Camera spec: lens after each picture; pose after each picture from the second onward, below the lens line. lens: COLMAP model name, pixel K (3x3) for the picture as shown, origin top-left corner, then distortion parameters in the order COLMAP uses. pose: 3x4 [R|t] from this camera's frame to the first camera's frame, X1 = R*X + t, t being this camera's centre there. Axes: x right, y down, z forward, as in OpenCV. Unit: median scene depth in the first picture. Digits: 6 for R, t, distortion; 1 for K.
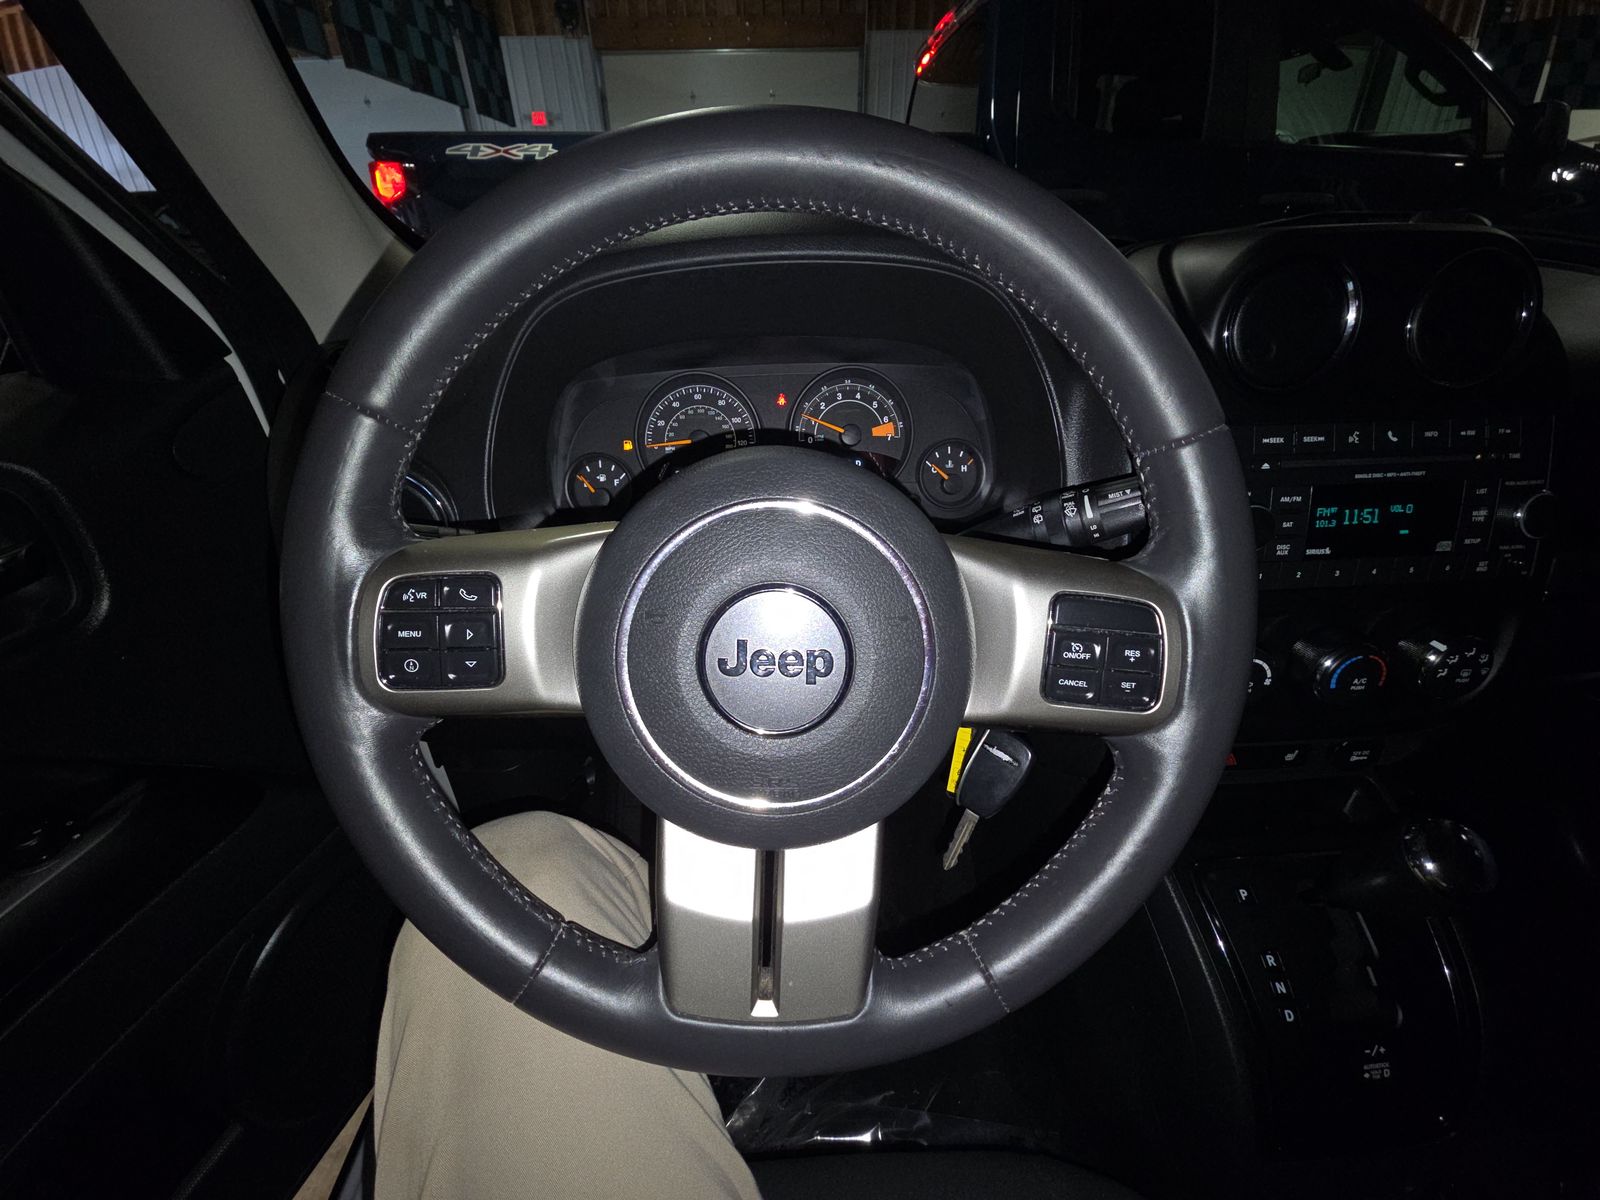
lens RADIAL K [[659.2, 0, 798.4], [0, 659.2, 610.7], [0, 0, 1]] dist [-0.005887, -0.001086]
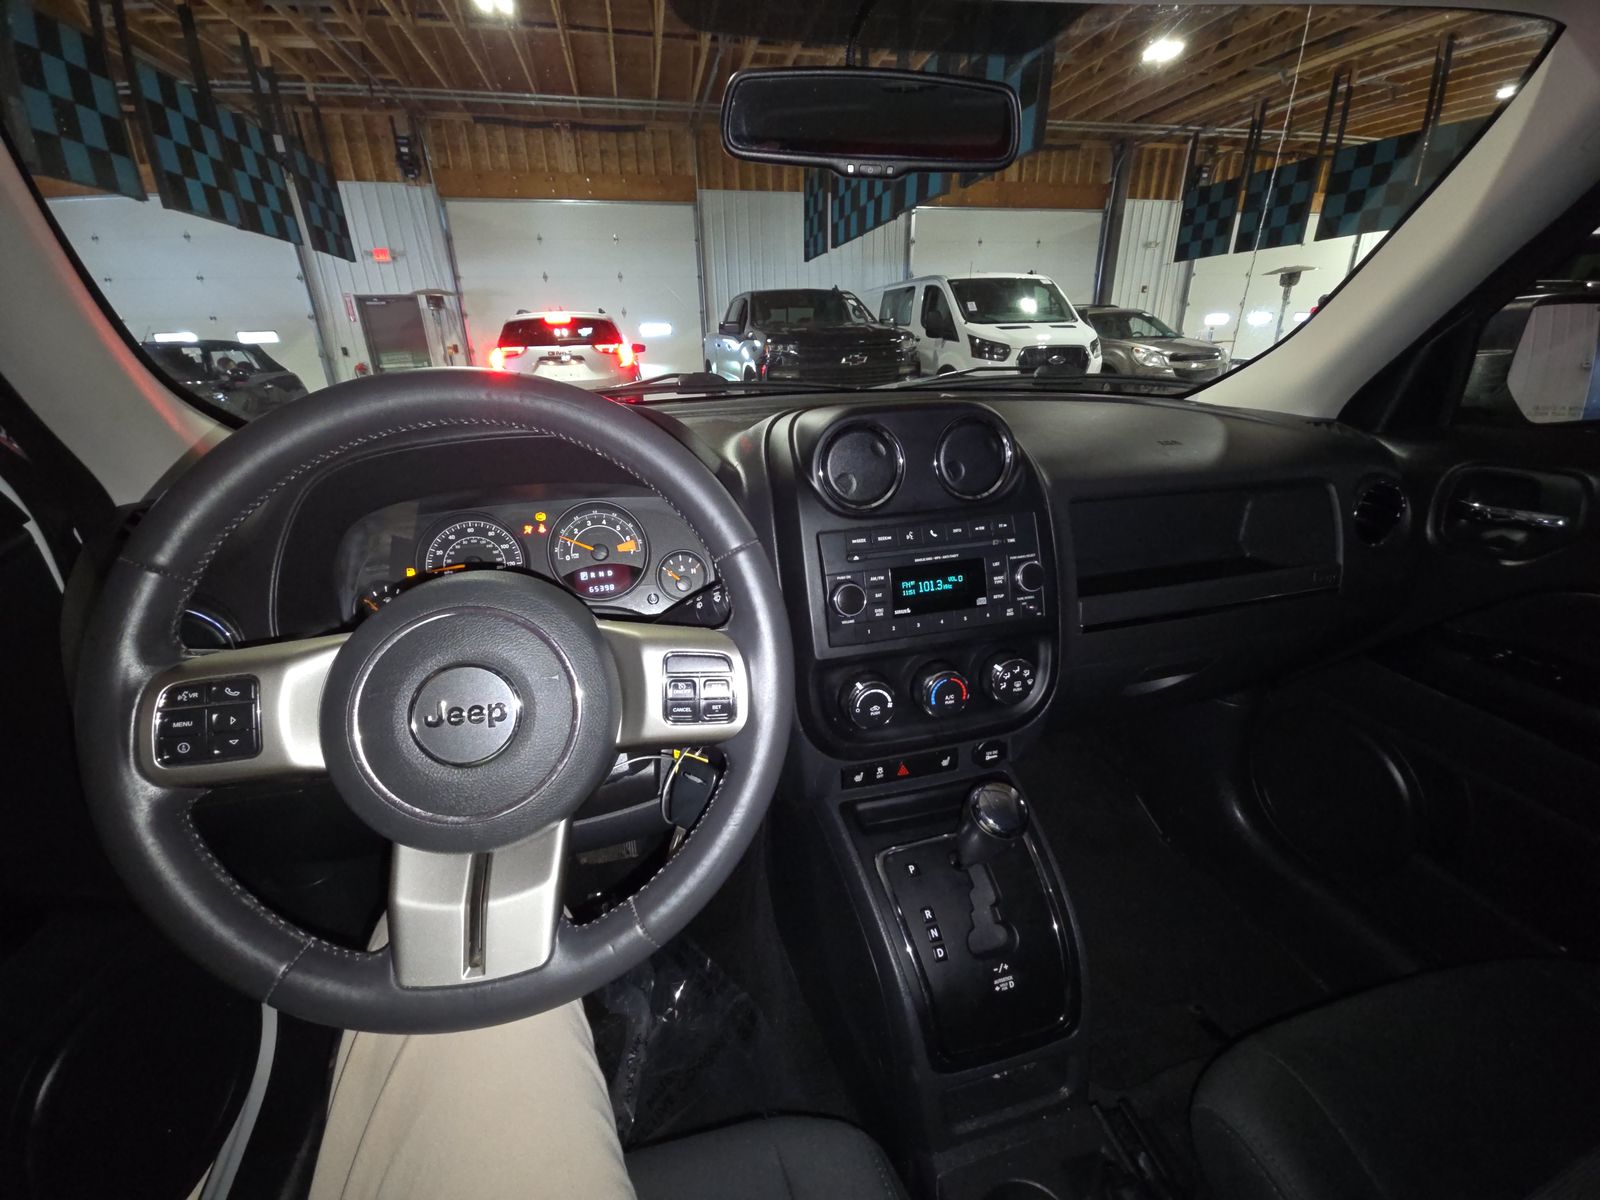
lens RADIAL K [[659.2, 0, 806.3], [0, 659.2, 604.0], [0, 0, 1]] dist [-0.005887, -0.001086]
pose [[0.978249, -0.079303, 0.191675, 0.219289], [0.108315, 0.983343, -0.145960, 0.063754], [-0.176908, 0.163546, 0.970544, -0.298682]]
